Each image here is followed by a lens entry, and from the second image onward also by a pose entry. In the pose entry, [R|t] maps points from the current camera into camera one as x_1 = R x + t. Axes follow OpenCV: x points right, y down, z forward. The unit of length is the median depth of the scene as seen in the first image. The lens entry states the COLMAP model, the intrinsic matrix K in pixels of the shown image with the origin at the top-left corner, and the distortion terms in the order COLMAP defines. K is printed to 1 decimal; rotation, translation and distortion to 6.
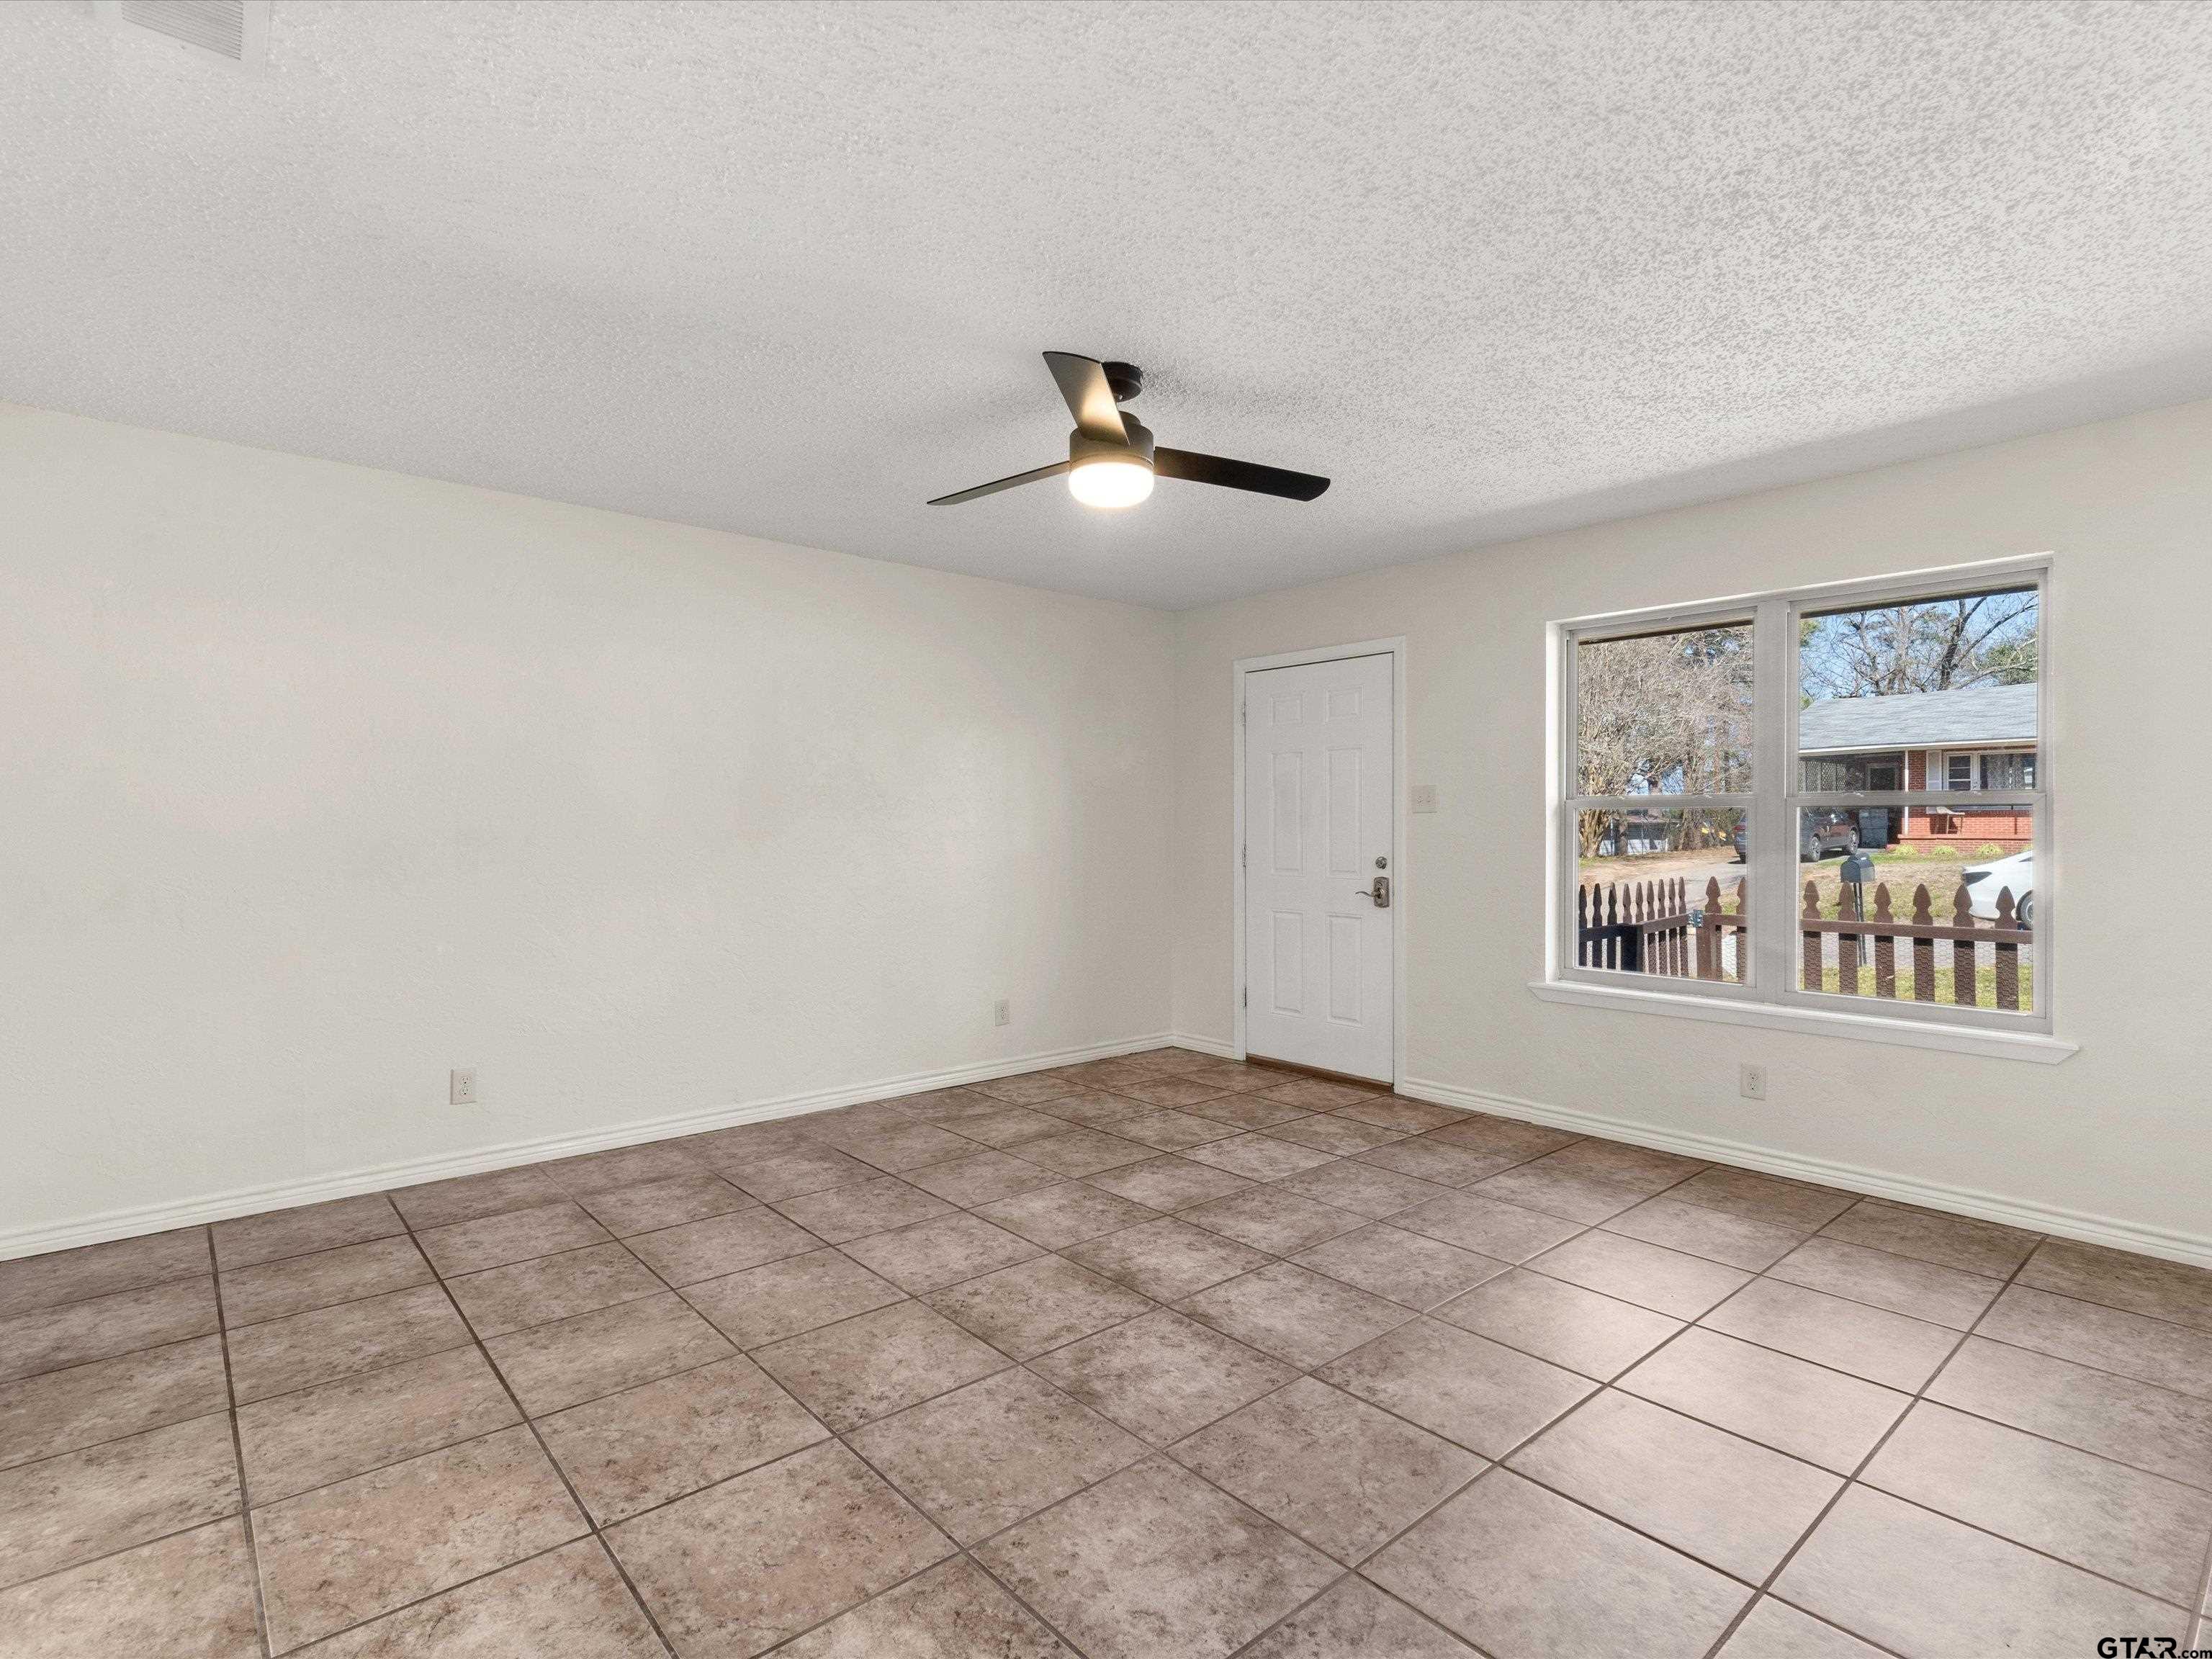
lens RADIAL K [[1098.2, 0, 1106.0], [0, 1098.2, 829.5], [0, 0, 1]] dist [-0.003659, -0.001124]
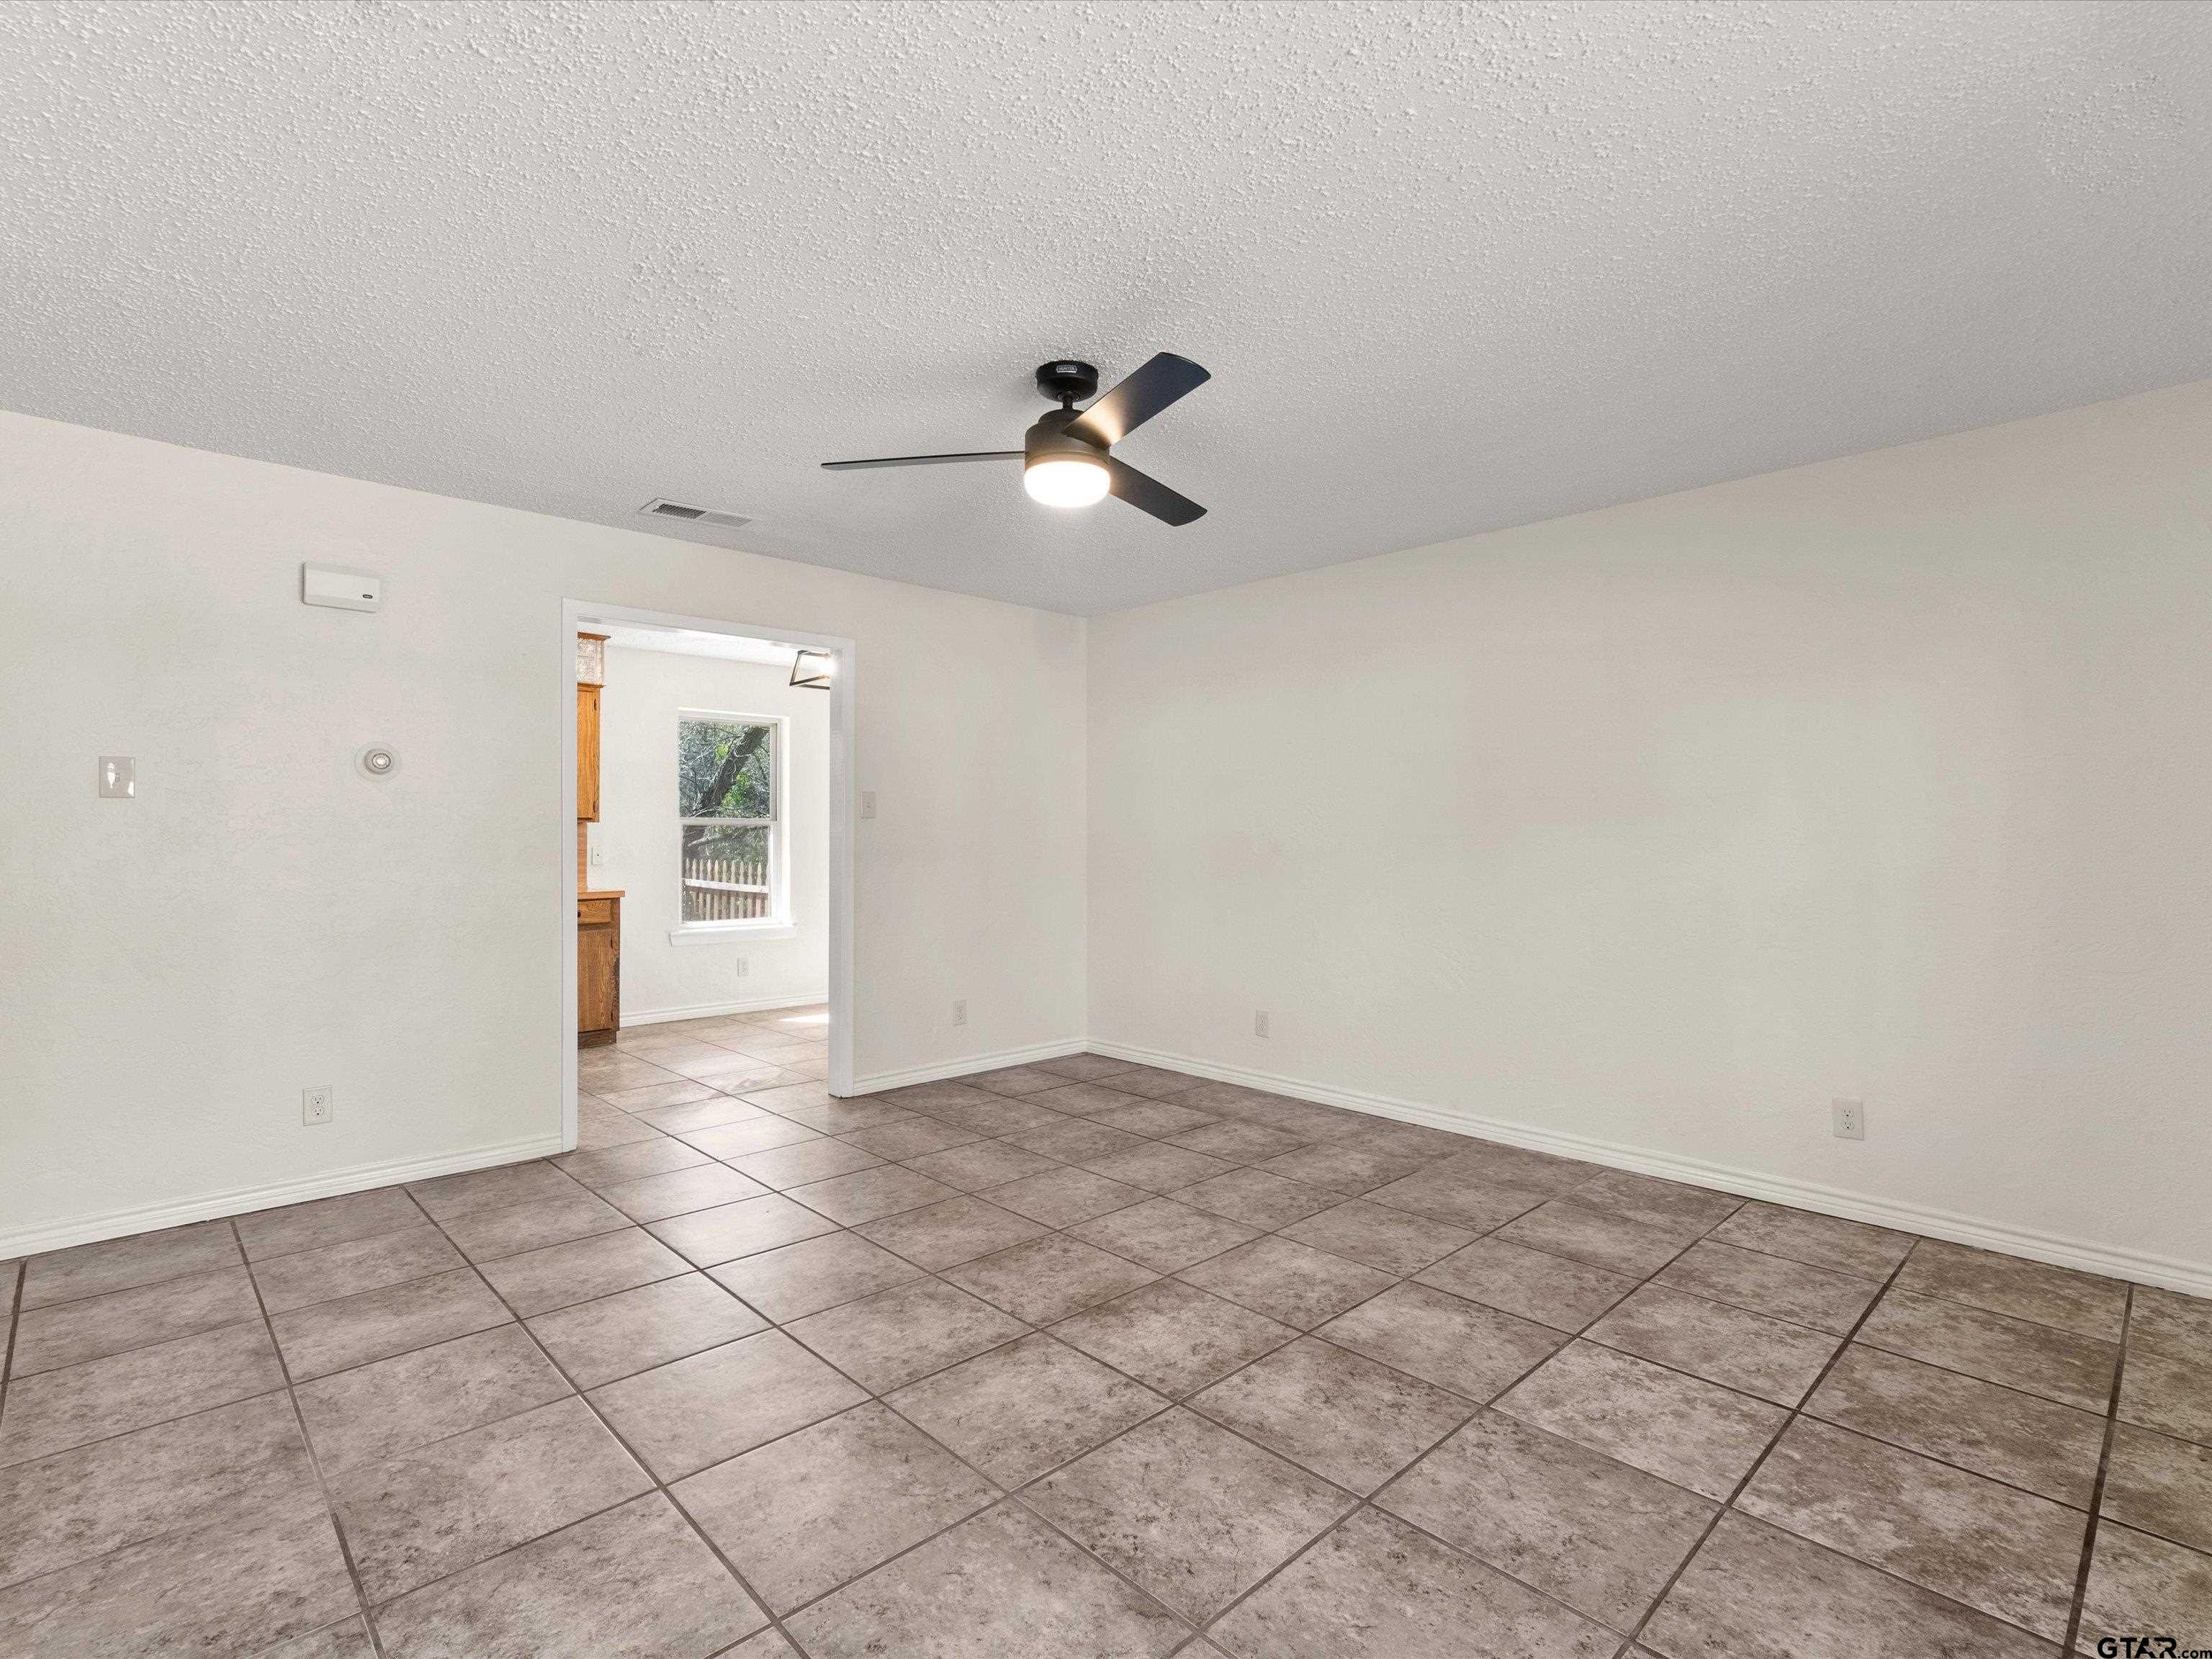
lens RADIAL K [[1065.1, 0, 1095.9], [0, 1065.1, 841.7], [0, 0, 1]] dist [-0.004969, 0.000919]
pose [[0.039591, 0.007514, -0.999188, 0.776362], [-0.005238, 0.999960, 0.007313, 0.000147], [0.999202, 0.004944, 0.039629, 0.799850]]
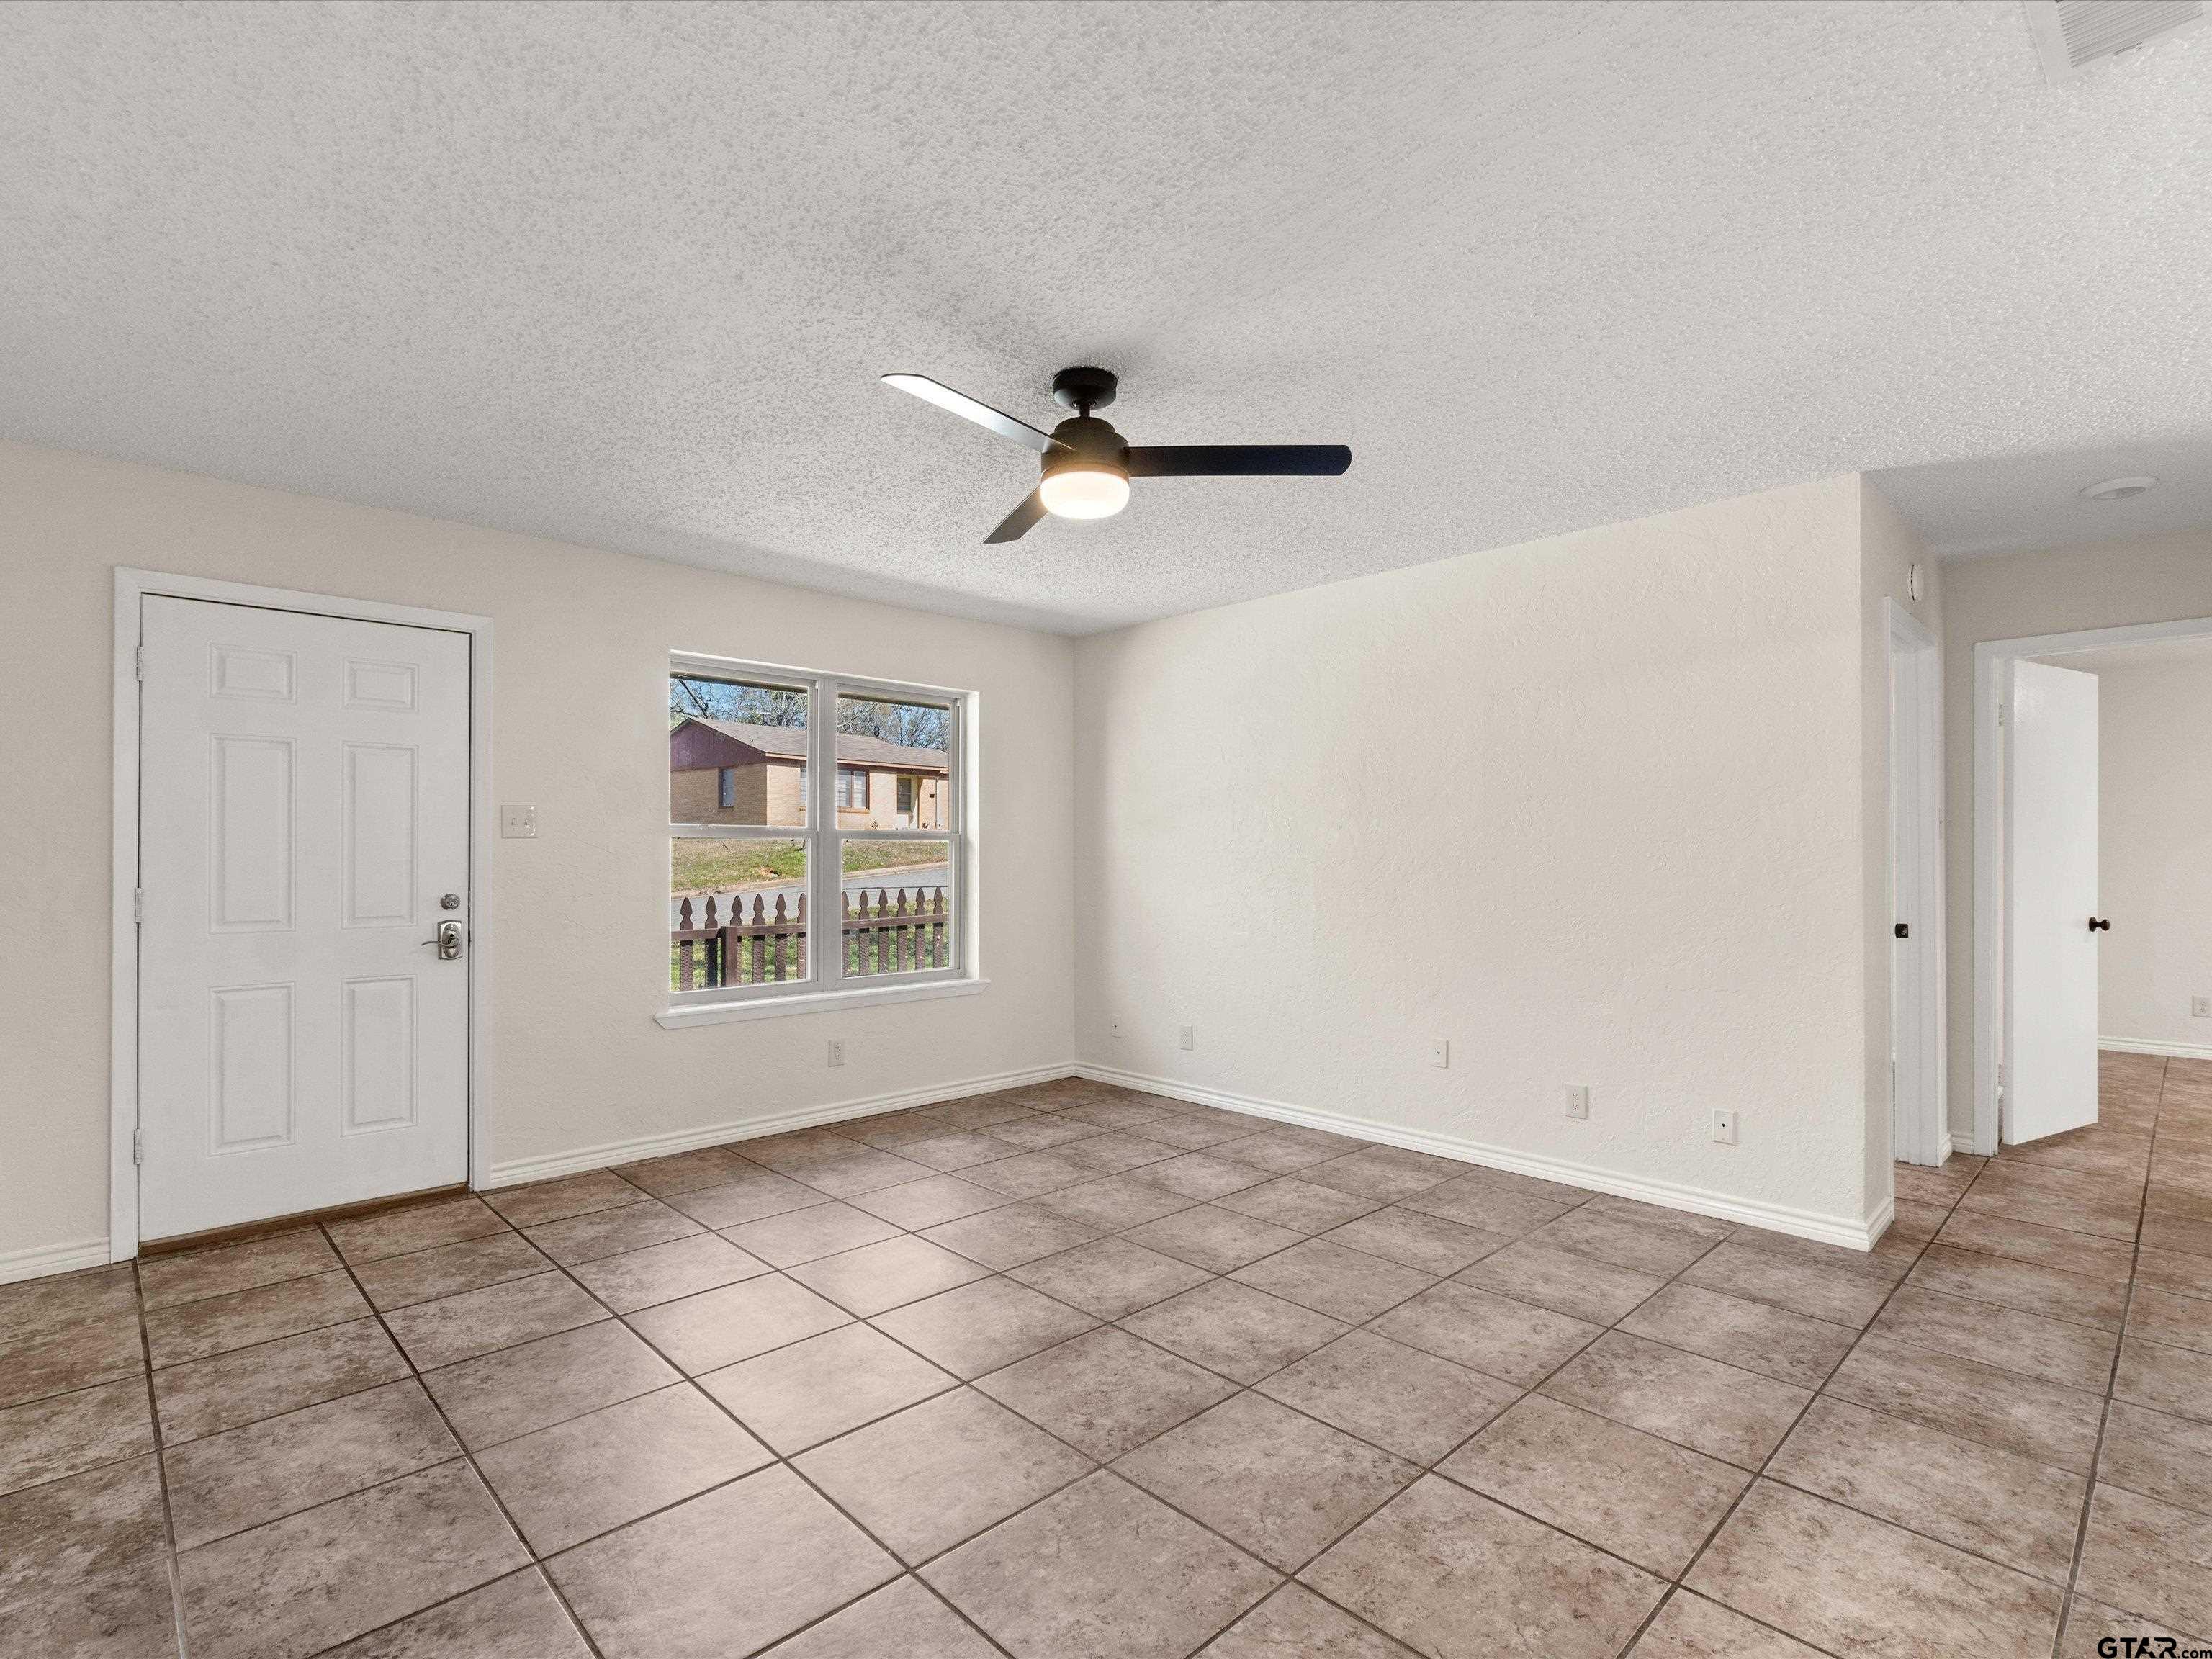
lens RADIAL K [[1065.1, 0, 1095.9], [0, 1065.1, 841.7], [0, 0, 1]] dist [-0.004969, 0.000919]
pose [[-0.044093, 0.009804, 0.998979, -0.745671], [0.003442, 0.999947, -0.009662, -0.004593], [-0.999021, 0.003012, -0.044125, 0.834644]]
